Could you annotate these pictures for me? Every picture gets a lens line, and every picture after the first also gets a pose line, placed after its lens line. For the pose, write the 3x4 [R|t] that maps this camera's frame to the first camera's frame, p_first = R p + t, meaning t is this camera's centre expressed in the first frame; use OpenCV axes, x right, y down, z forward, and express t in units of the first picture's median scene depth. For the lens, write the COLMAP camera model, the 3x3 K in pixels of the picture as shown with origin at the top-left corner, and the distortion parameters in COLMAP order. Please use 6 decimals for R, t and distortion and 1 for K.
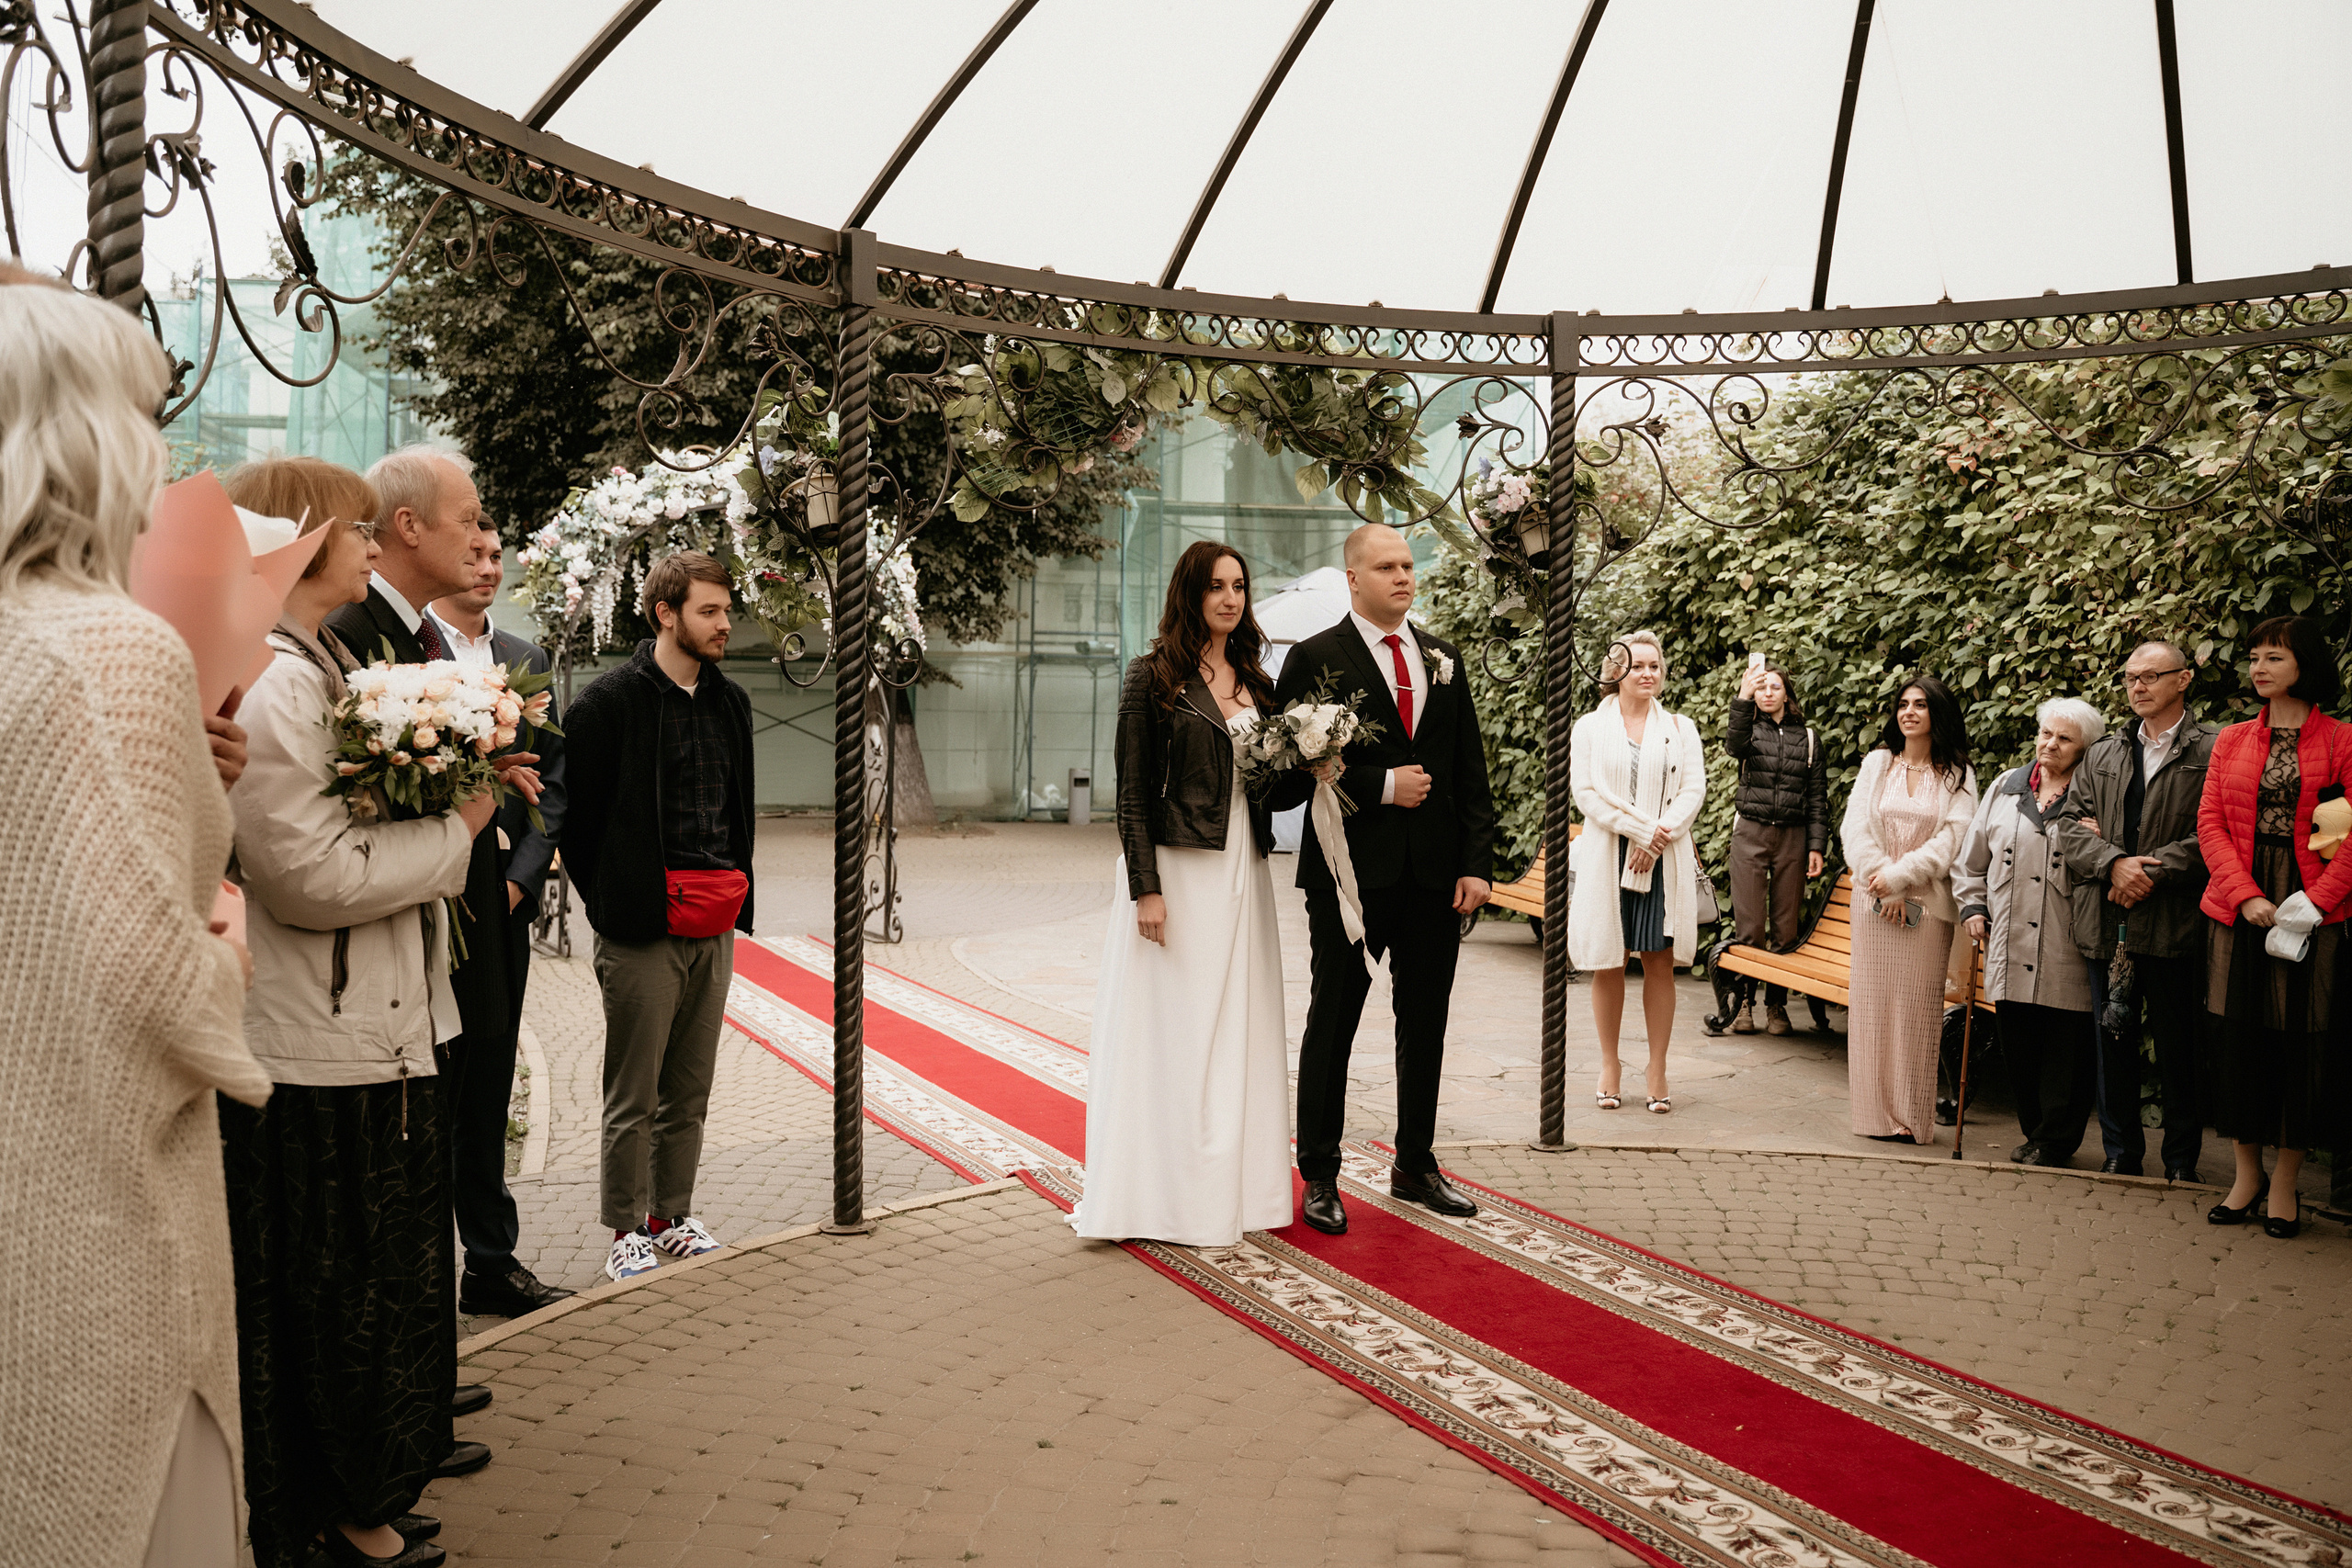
lens RADIAL K [[1909.0, 0, 1161.9], [0, 1909.0, 776.2], [0, 0, 1]] dist [-0.125504, 0.113904]
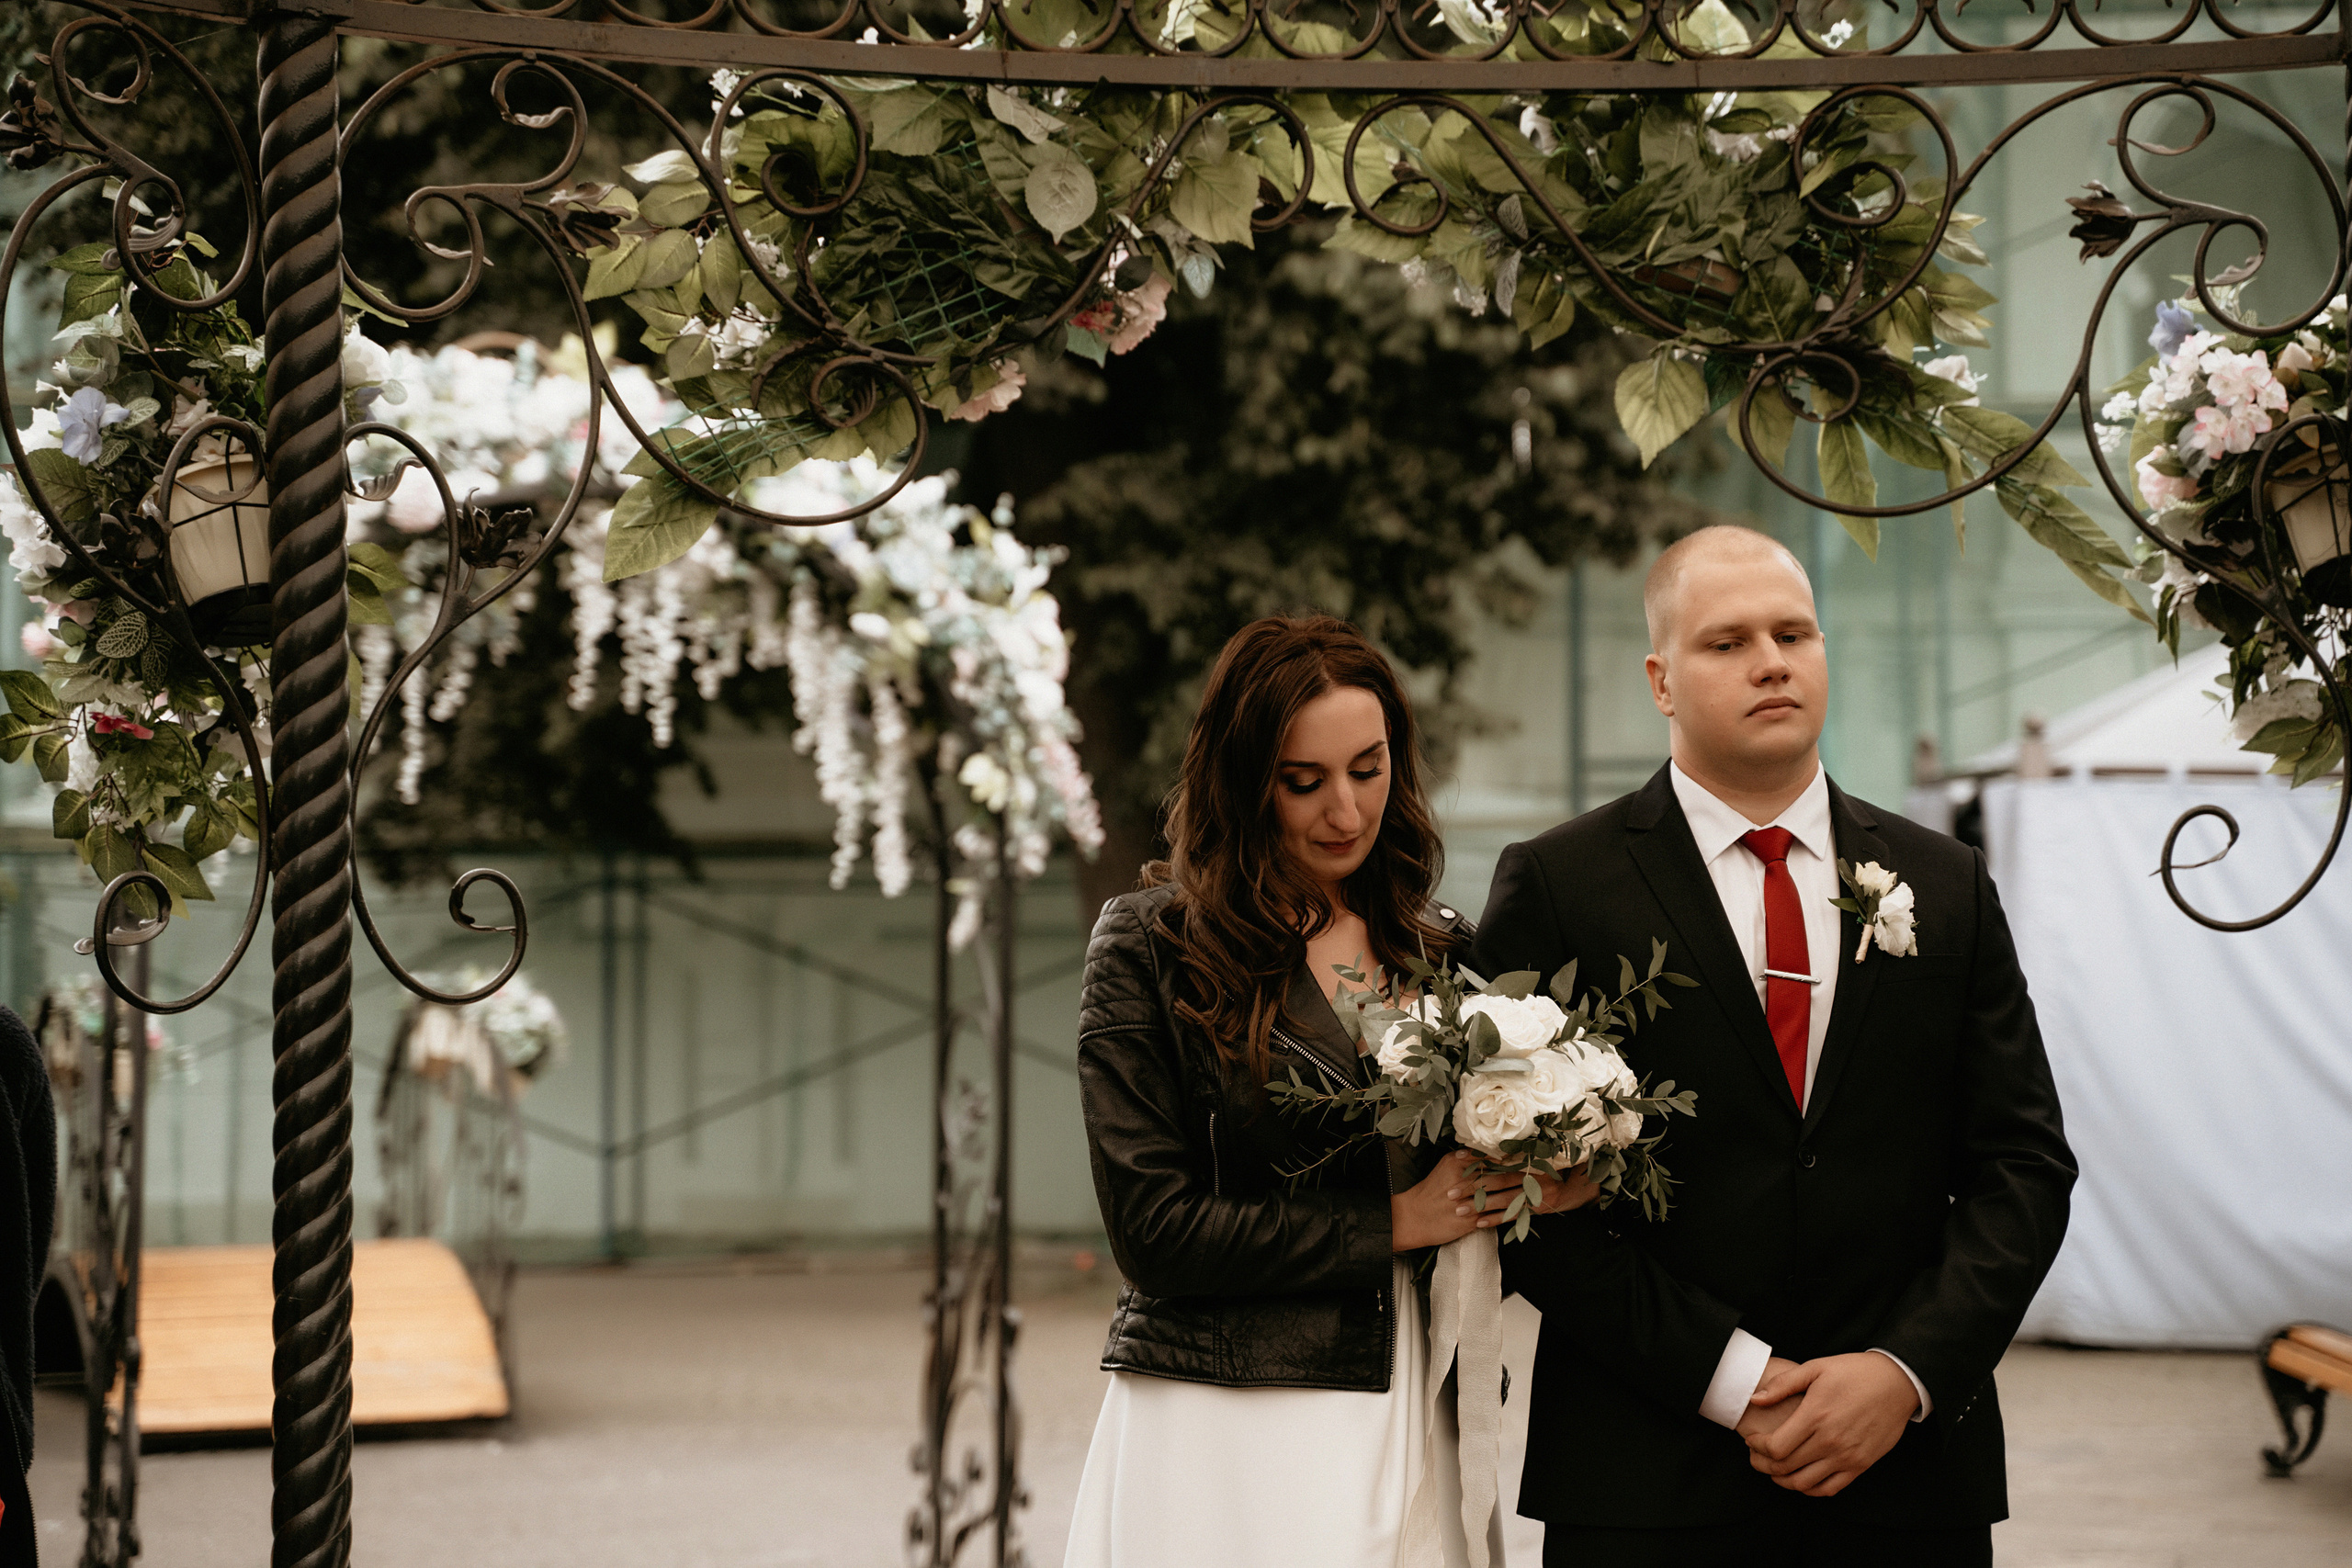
lens RADIAL K [[4989.9, 0, 1194.0], [0, 4989.9, 793.2], [0, 0, 1]] dist [0.300332, 0.069691]
pose [[0.980609, -0.032420, -0.193273, 0.174108], [0.019714, 0.997538, -0.067303, -0.014680], [0.194979, 0.062188, 0.978834, 0.027854]]
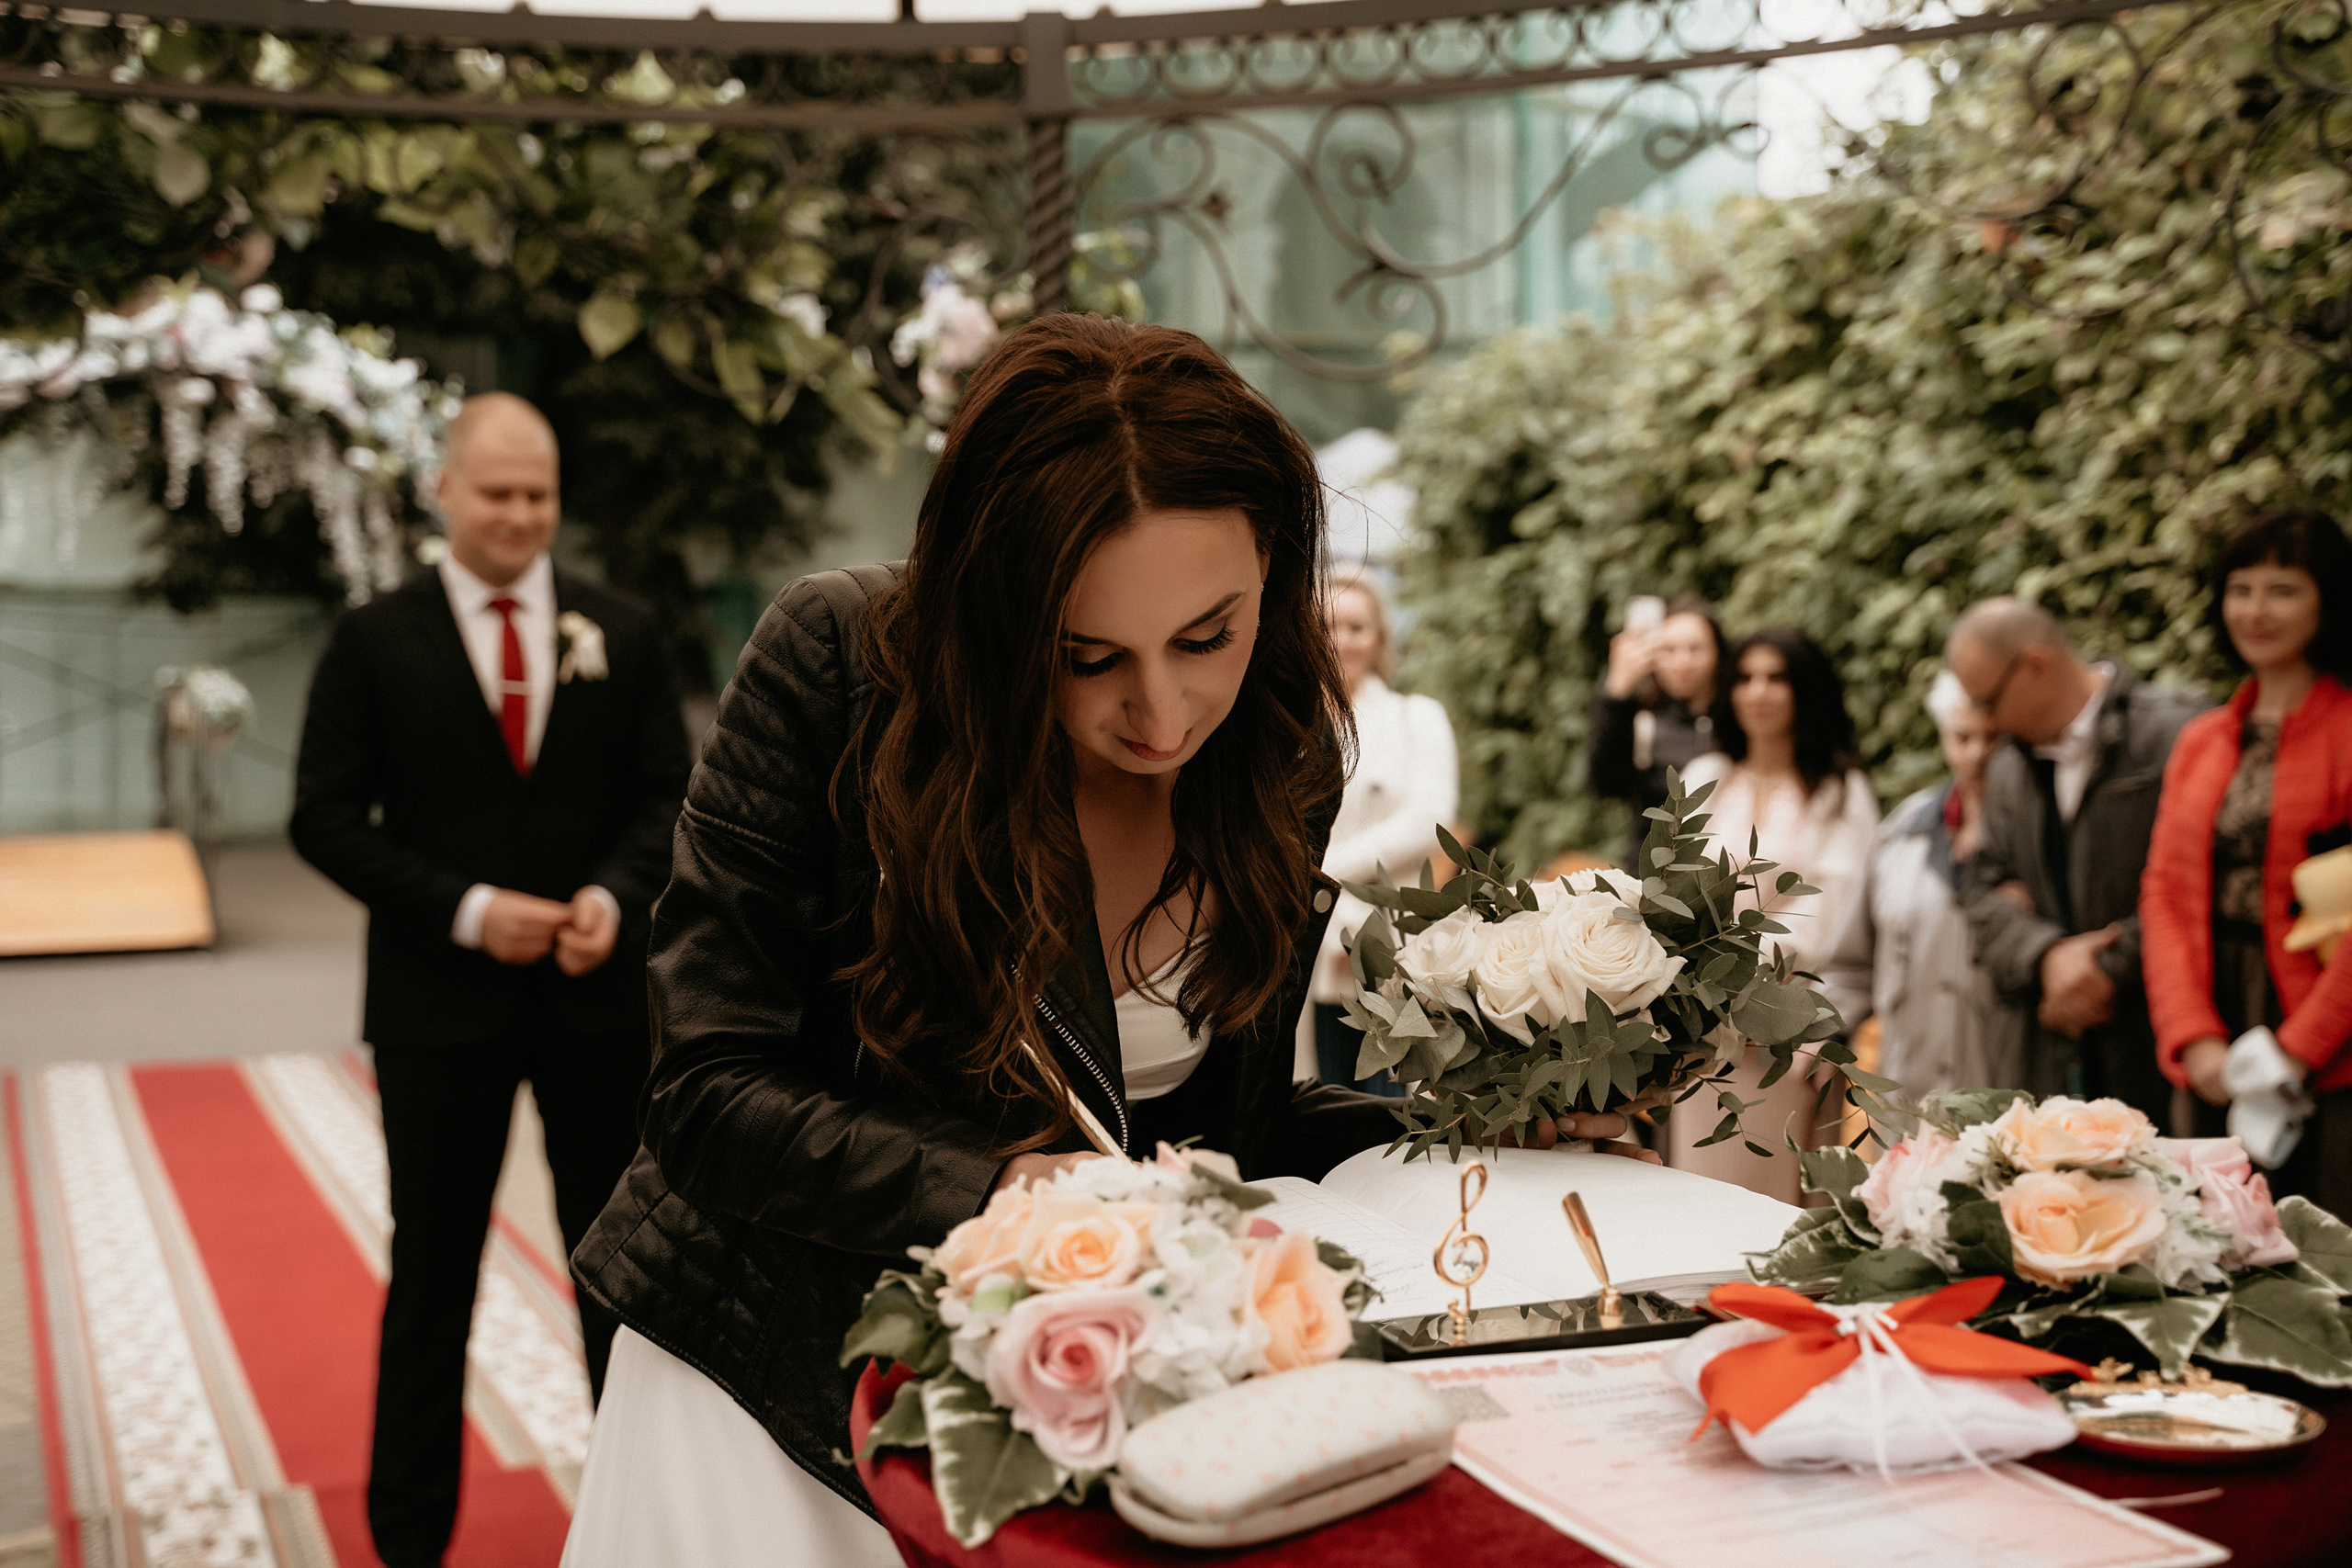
lens RADIAL K [[2940.5, 0, 1163.7], [0, 2940.5, 793.2], [0, 0, 1]] dist [0.052729, 0.077745]
pose [[0.996387, -0.017587, -0.083093, 0.318045], [0.018614, 0.999759, 0.011598, -0.017036], [0.082869, -0.013103, 0.996474, 0.102902]]
